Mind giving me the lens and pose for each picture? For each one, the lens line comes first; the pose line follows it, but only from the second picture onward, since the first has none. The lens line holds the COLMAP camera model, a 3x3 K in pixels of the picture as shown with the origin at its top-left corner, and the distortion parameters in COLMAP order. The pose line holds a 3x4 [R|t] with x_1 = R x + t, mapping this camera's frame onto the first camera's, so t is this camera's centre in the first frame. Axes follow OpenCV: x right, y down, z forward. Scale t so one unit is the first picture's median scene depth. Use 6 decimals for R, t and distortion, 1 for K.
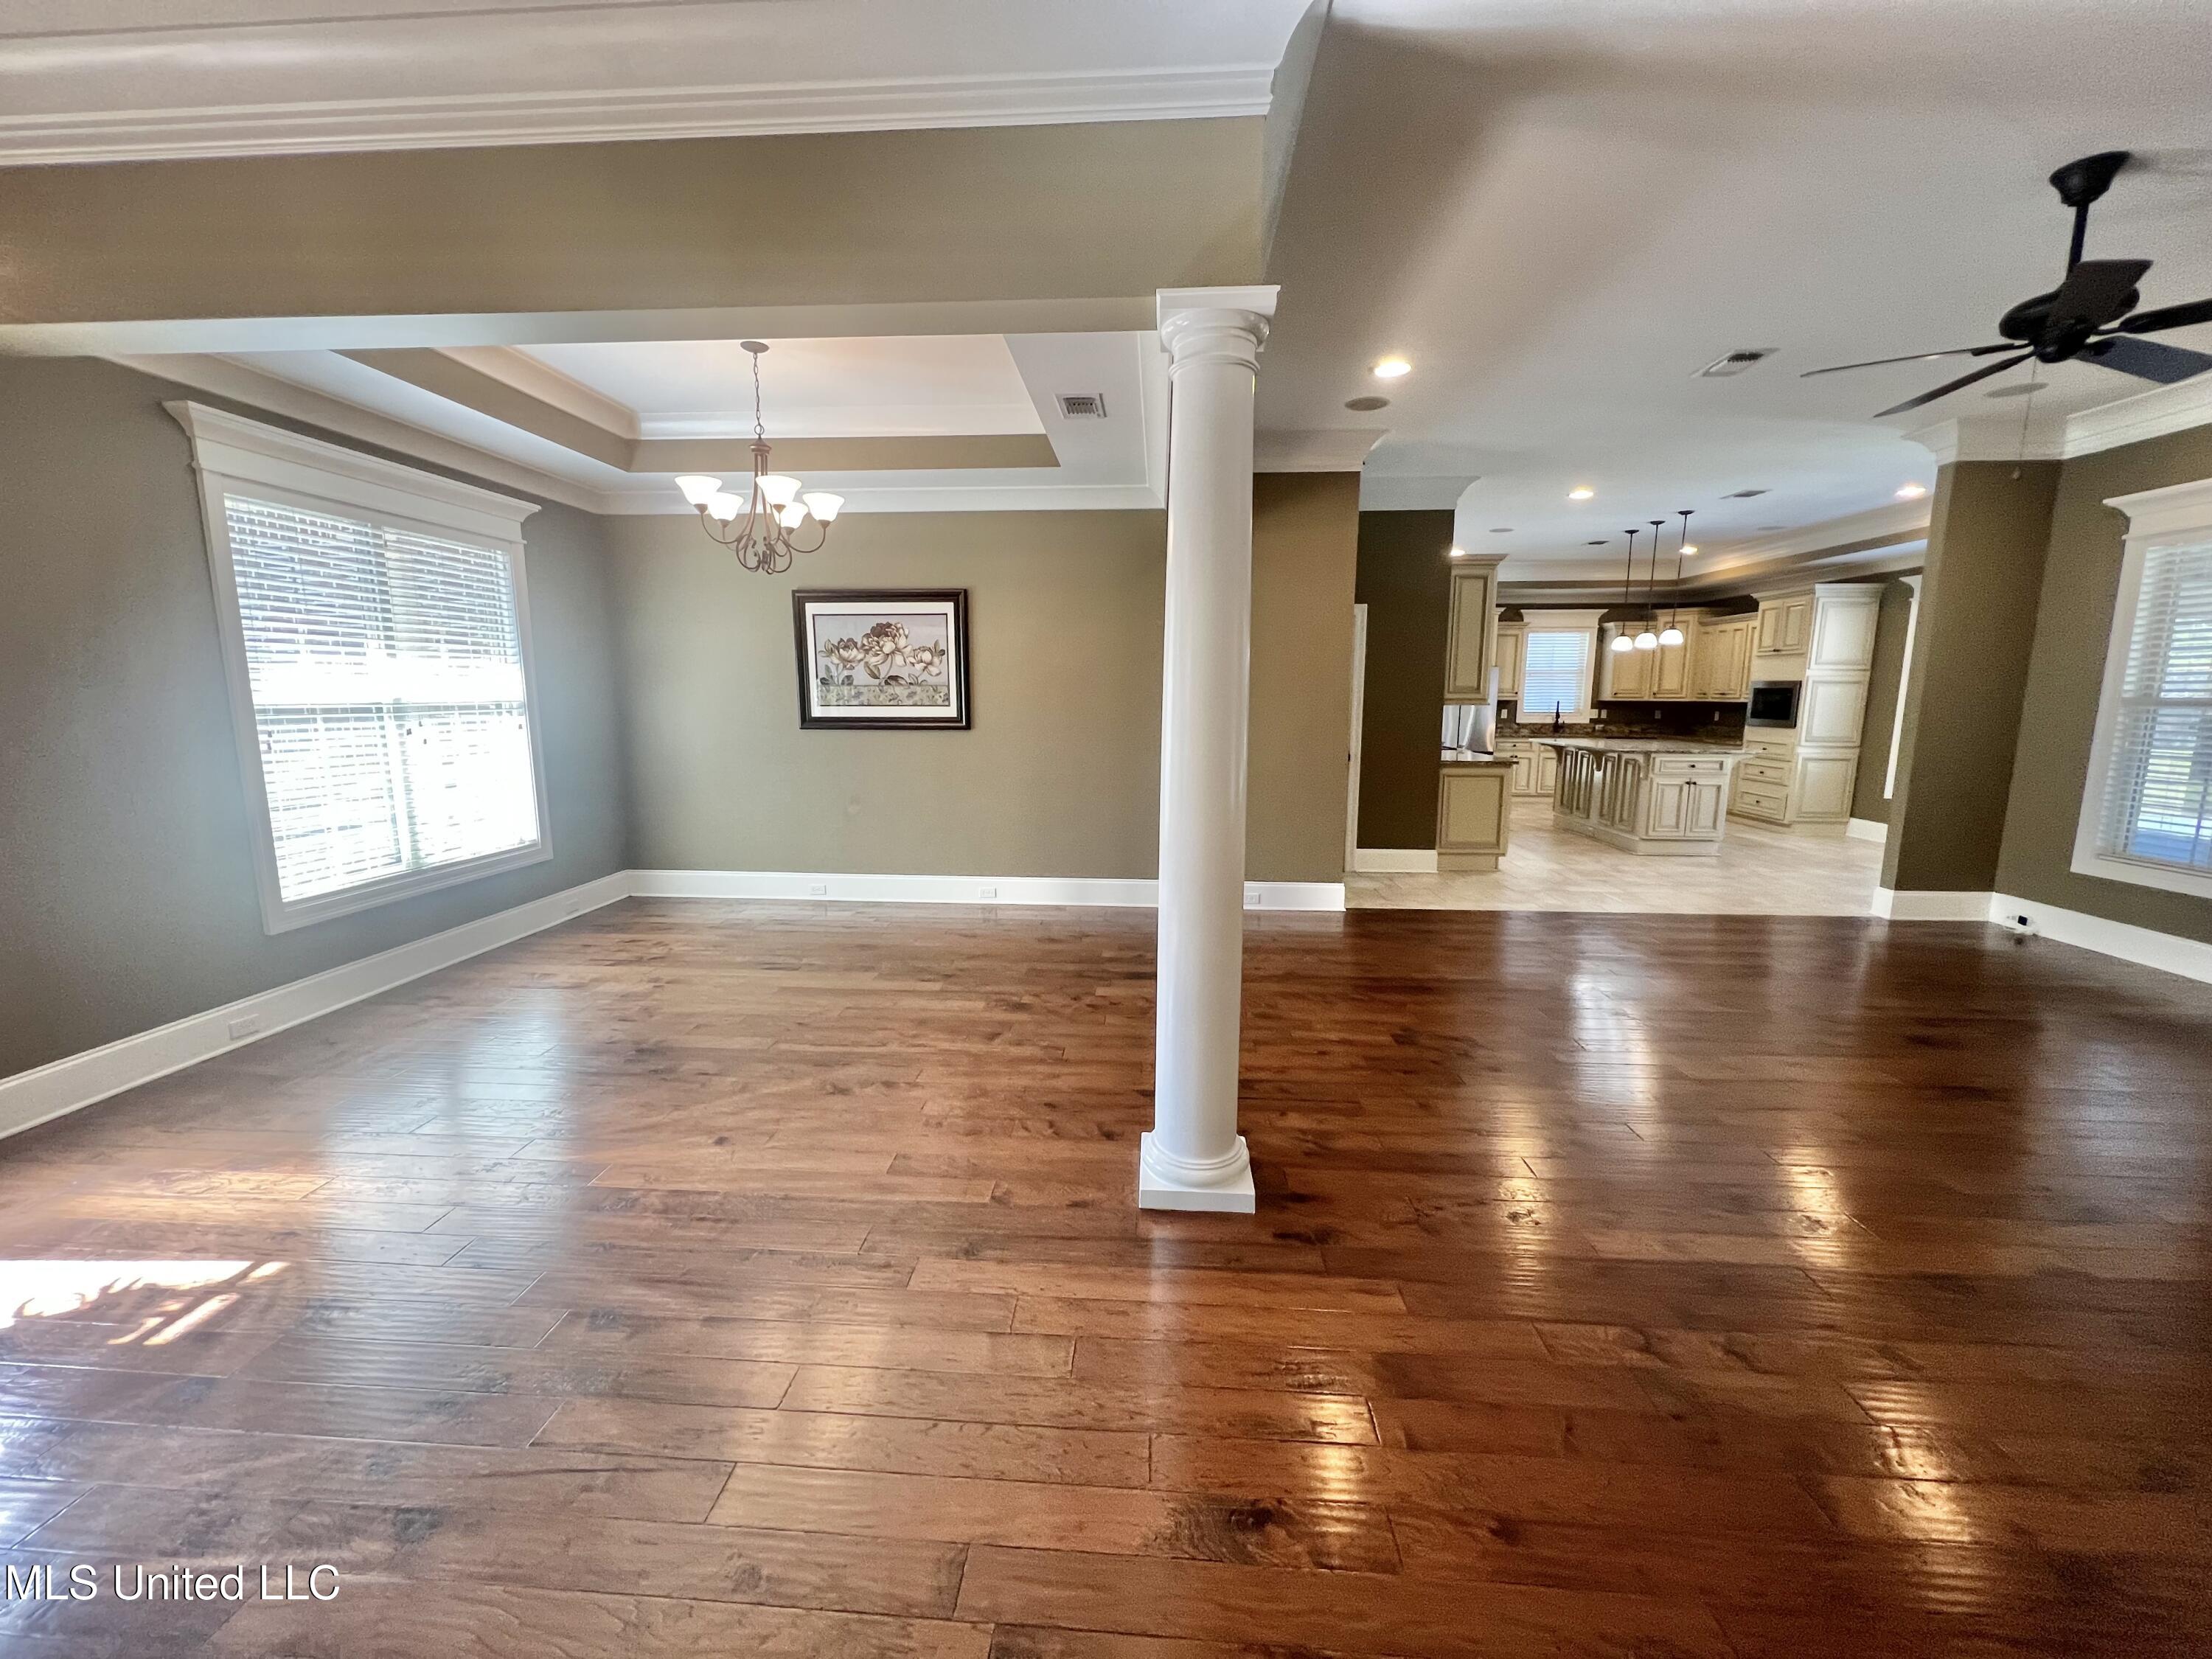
lens RADIAL K [[883.2, 0, 1094.9], [0, 883.2, 830.8], [0, 0, 1]] dist [-0.003433, 0.000445]
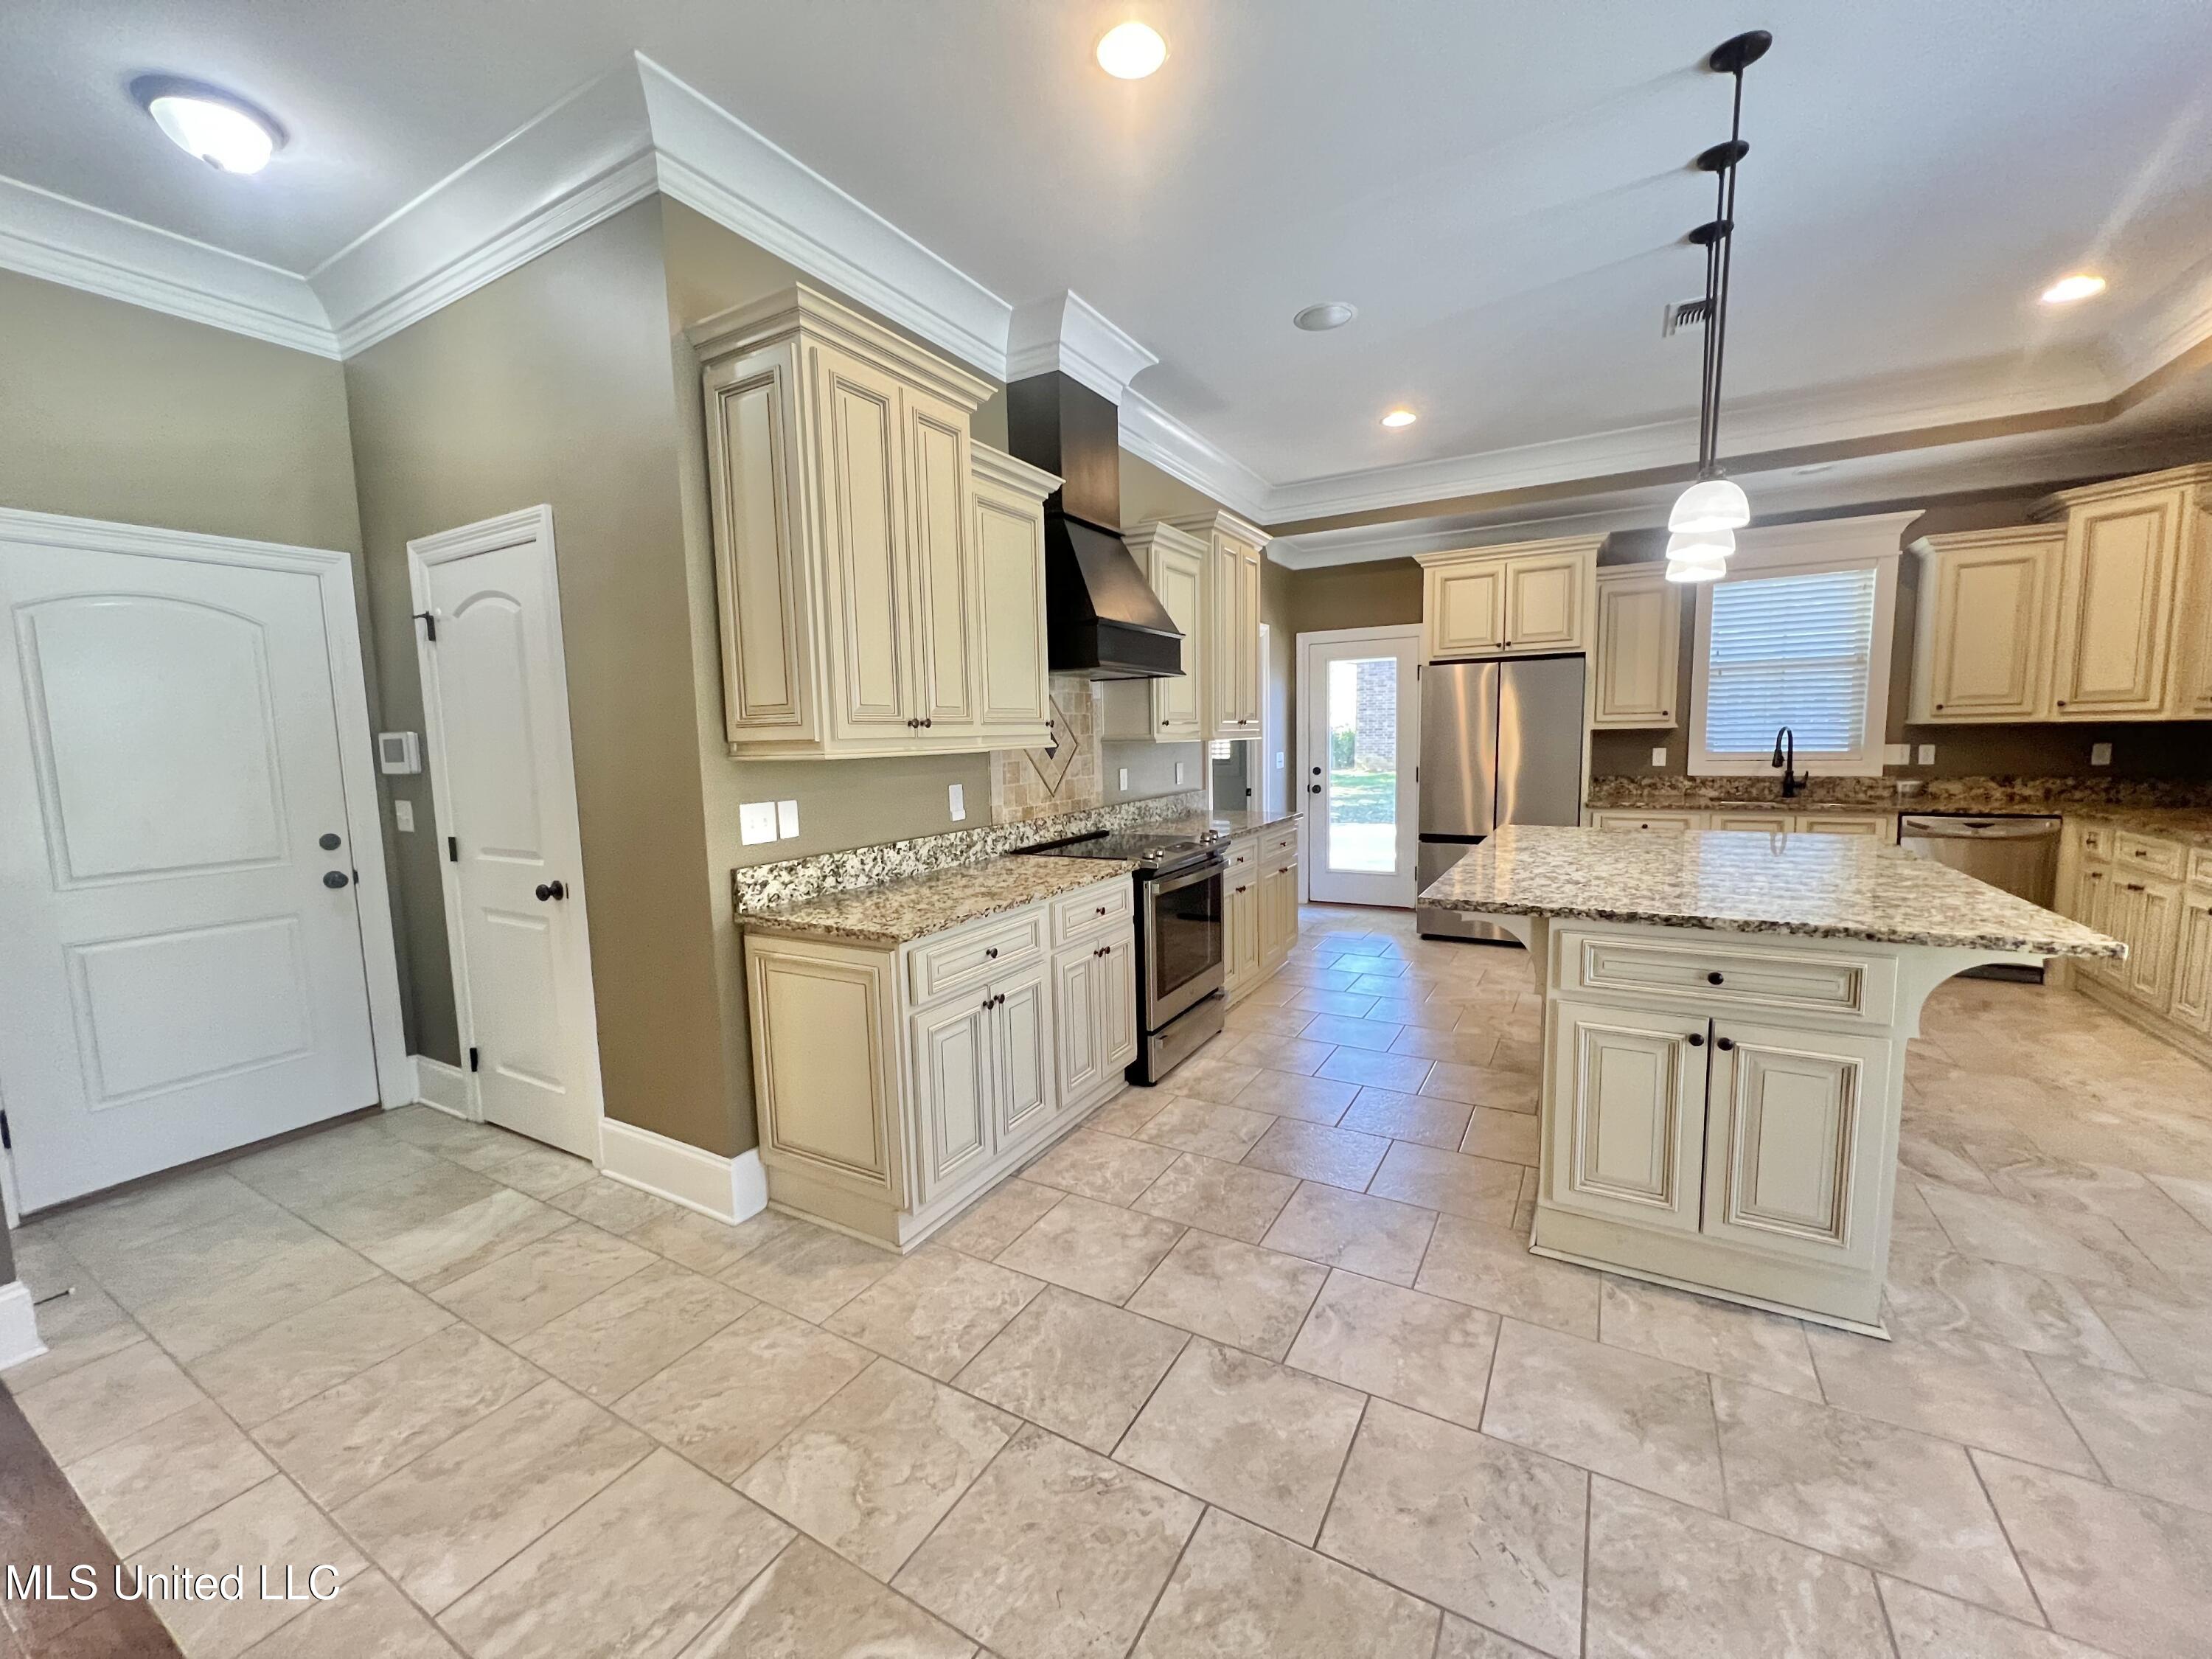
lens RADIAL K [[883.2, 0, 1096.9], [0, 883.2, 828.5], [0, 0, 1]] dist [-0.003433, 0.000445]
pose [[0.896509, 0.023790, -0.442386, 0.821536], [-0.043503, 0.998459, -0.034466, -0.131276], [0.440884, 0.050145, 0.896162, 0.897037]]
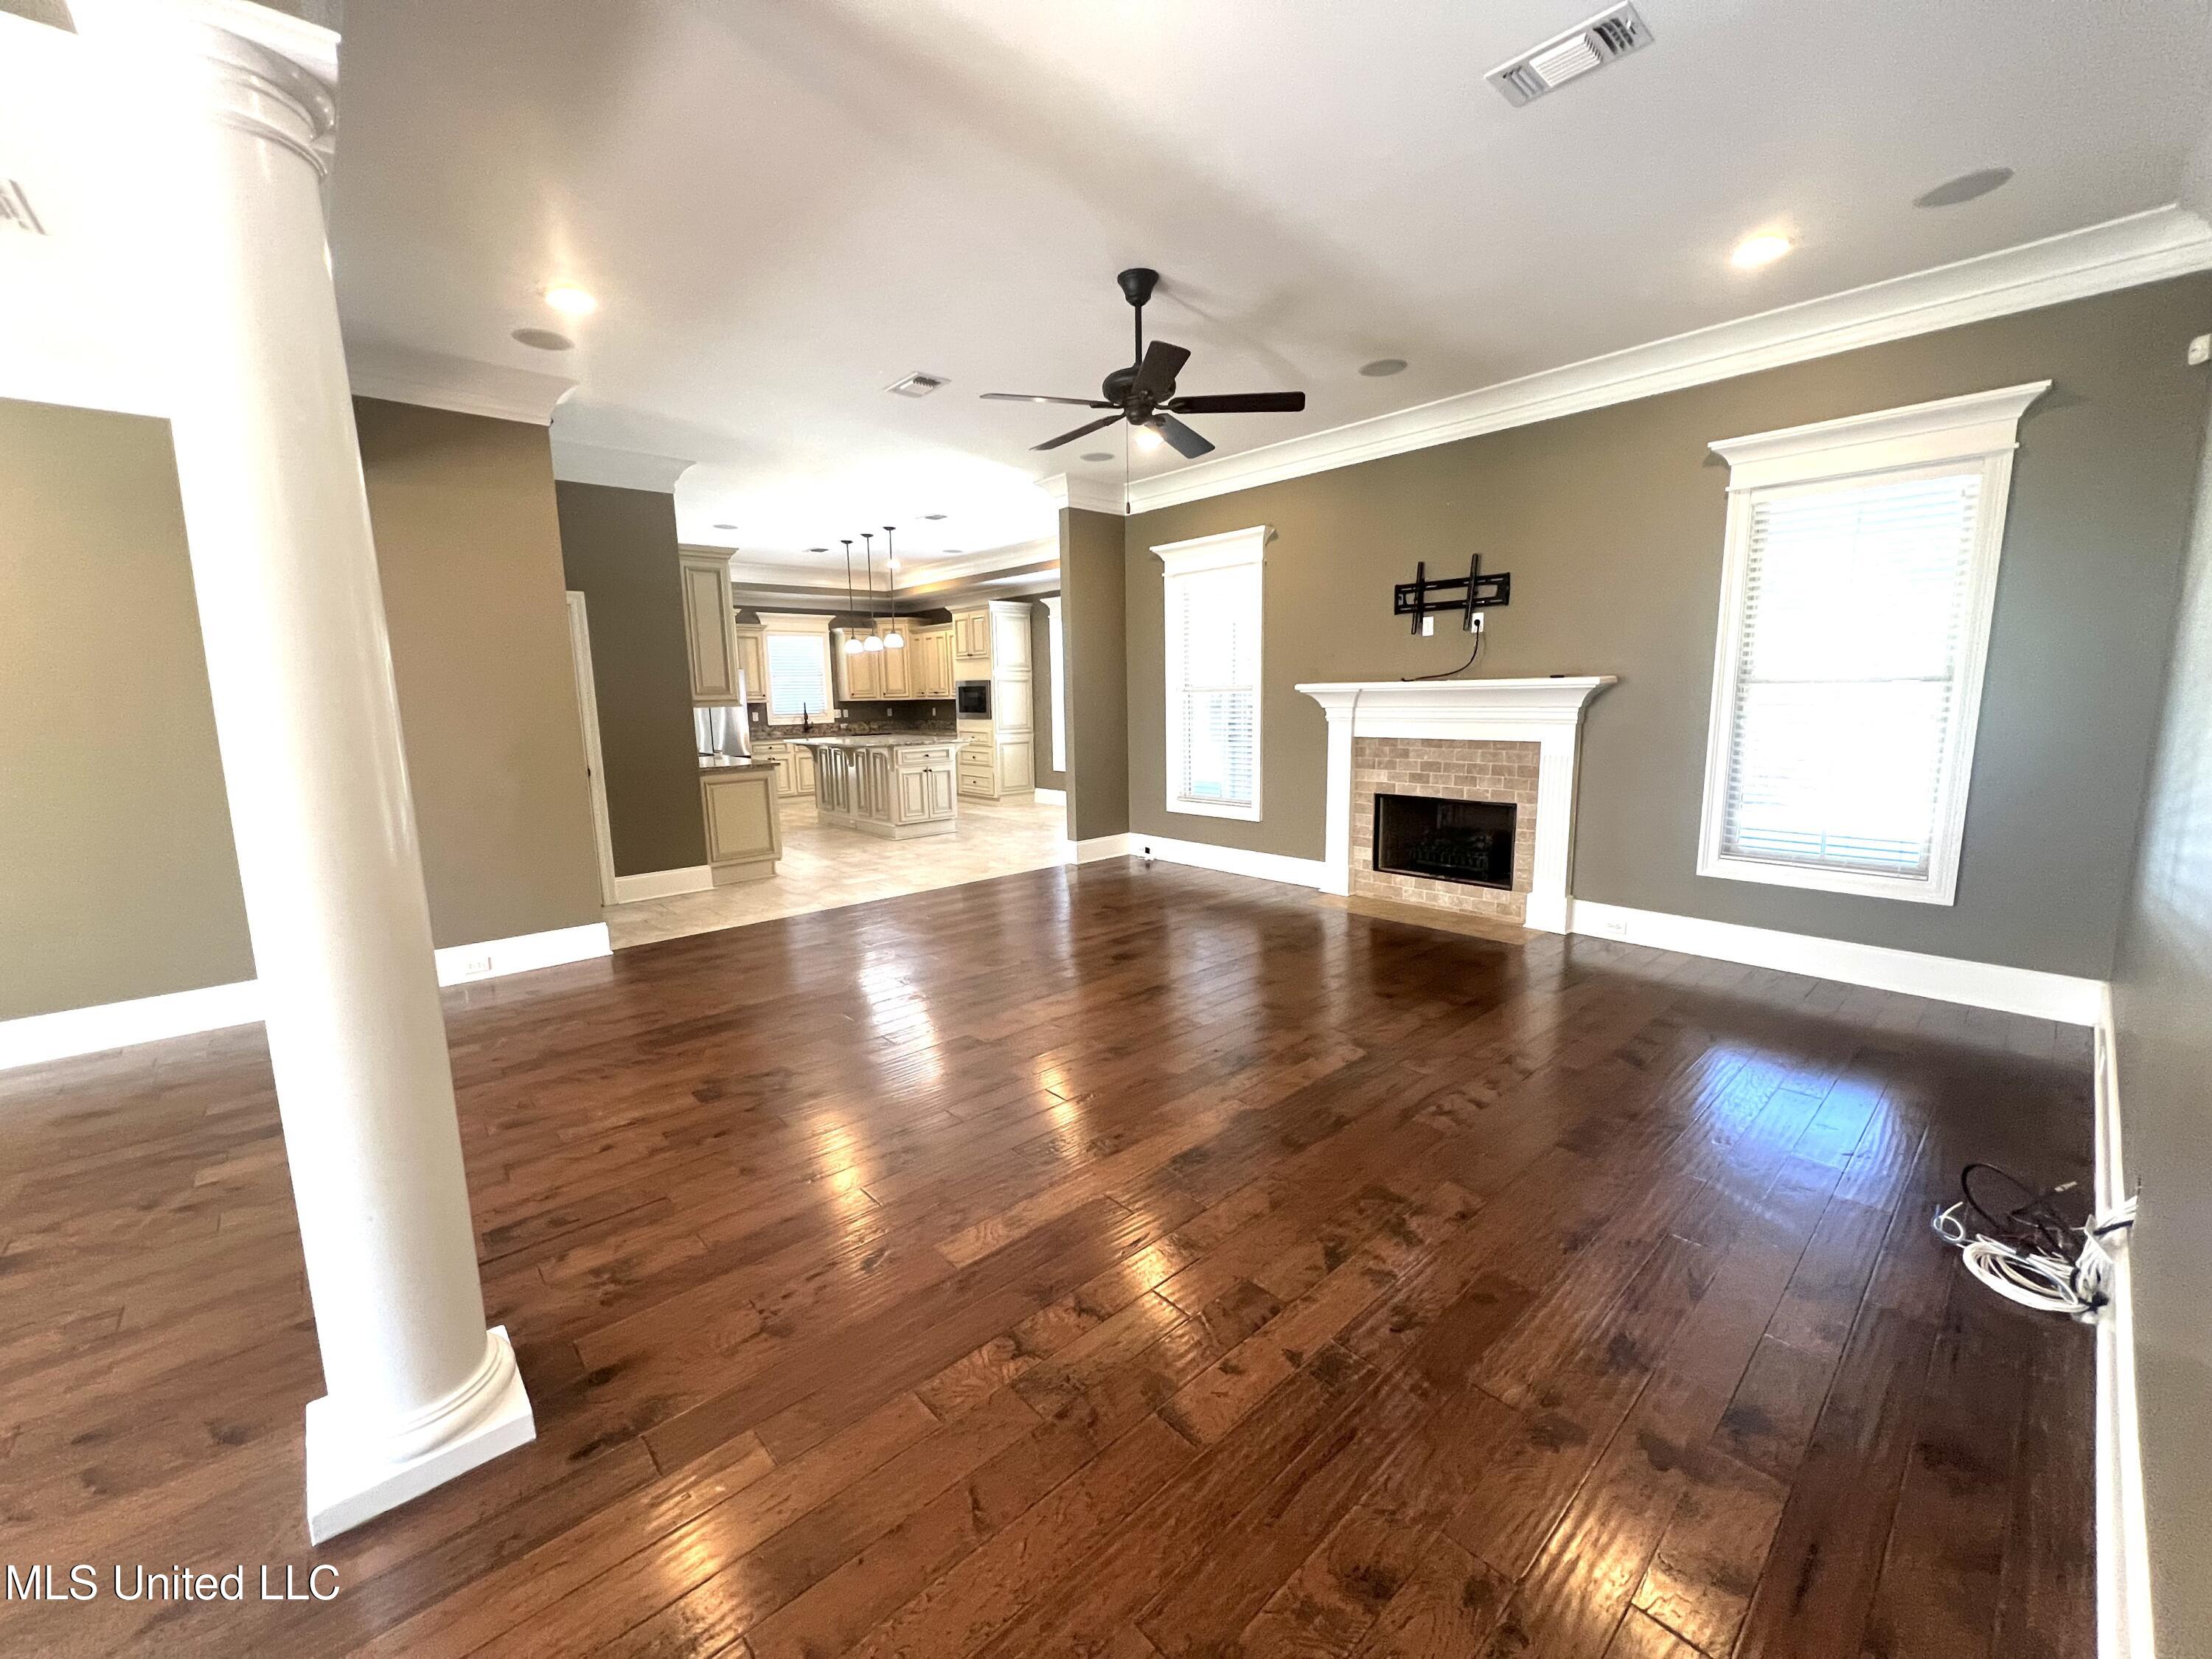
lens RADIAL K [[883.2, 0, 1101.0], [0, 883.2, 830.3], [0, 0, 1]] dist [-0.003433, 0.000445]
pose [[0.692300, -0.127047, 0.710338, 0.024731], [0.132844, 0.989994, 0.047594, -0.004319], [-0.709276, 0.061415, 0.702250, 0.074174]]
